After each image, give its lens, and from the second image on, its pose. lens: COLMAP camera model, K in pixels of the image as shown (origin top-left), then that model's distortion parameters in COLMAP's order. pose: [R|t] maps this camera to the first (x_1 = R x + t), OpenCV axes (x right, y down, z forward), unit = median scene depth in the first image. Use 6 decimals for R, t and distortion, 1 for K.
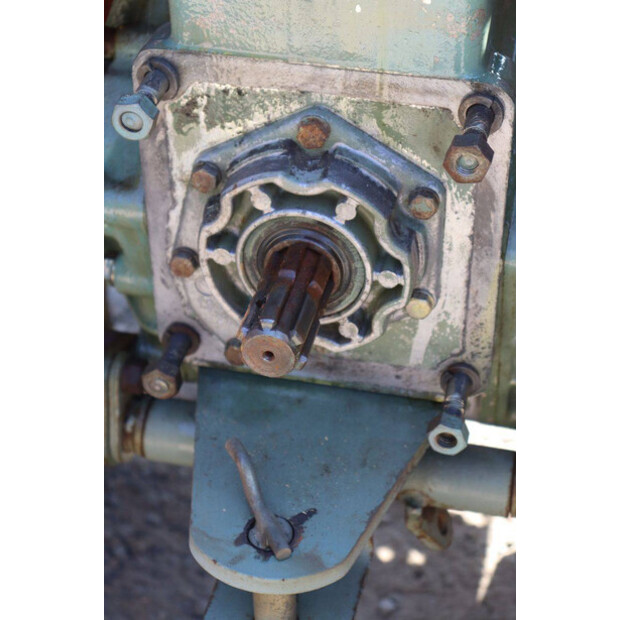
lens RADIAL K [[1438.7, 0, 310.0], [0, 1438.7, 310.0], [0, 0, 1]] dist [0.367308, 0.096192]
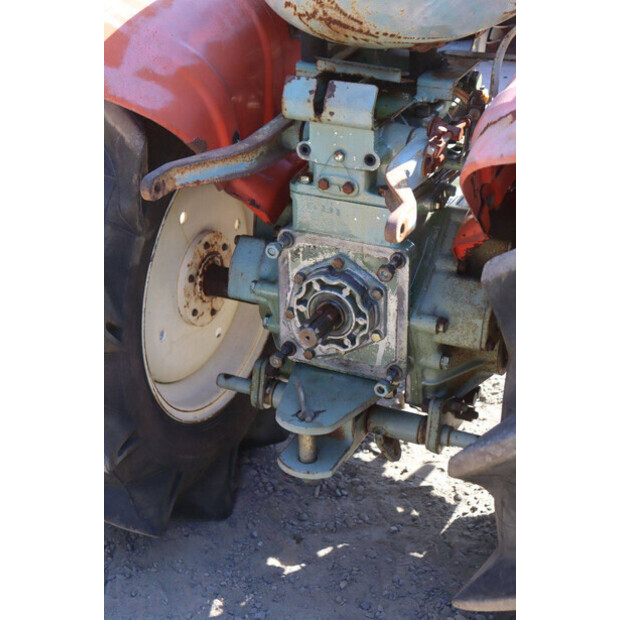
lens RADIAL K [[1207.4, 0, 310.0], [0, 1207.4, 310.0], [0, 0, 1]] dist [0.257562, 0.138728]
pose [[0.976015, 0.098622, -0.194082, 0.384913], [-0.132521, 0.976448, -0.170255, 0.342426], [0.172720, 0.191891, 0.966098, -1.129471]]
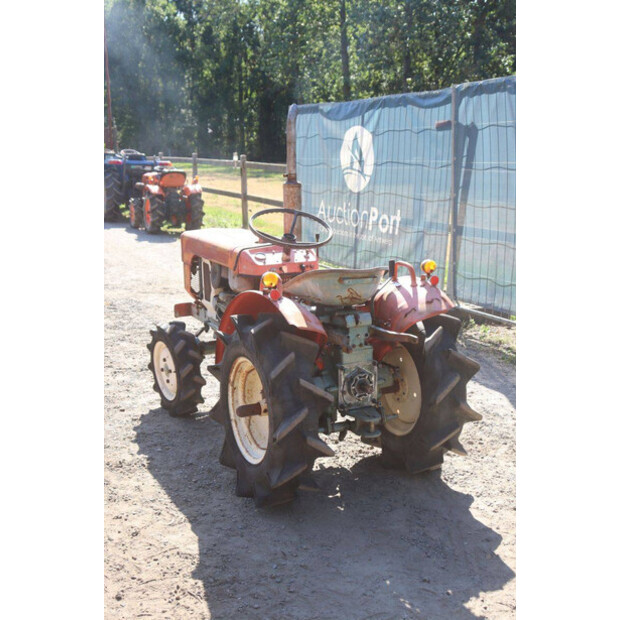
lens RADIAL K [[792.5, 0, 328.6], [0, 792.5, 311.2], [0, 0, 1]] dist [0.040613, 0.058245]
pose [[0.753887, -0.128493, 0.644317, -3.060584], [0.404142, 0.863897, -0.300586, 0.898487], [-0.518000, 0.487003, 0.703210, -2.340961]]
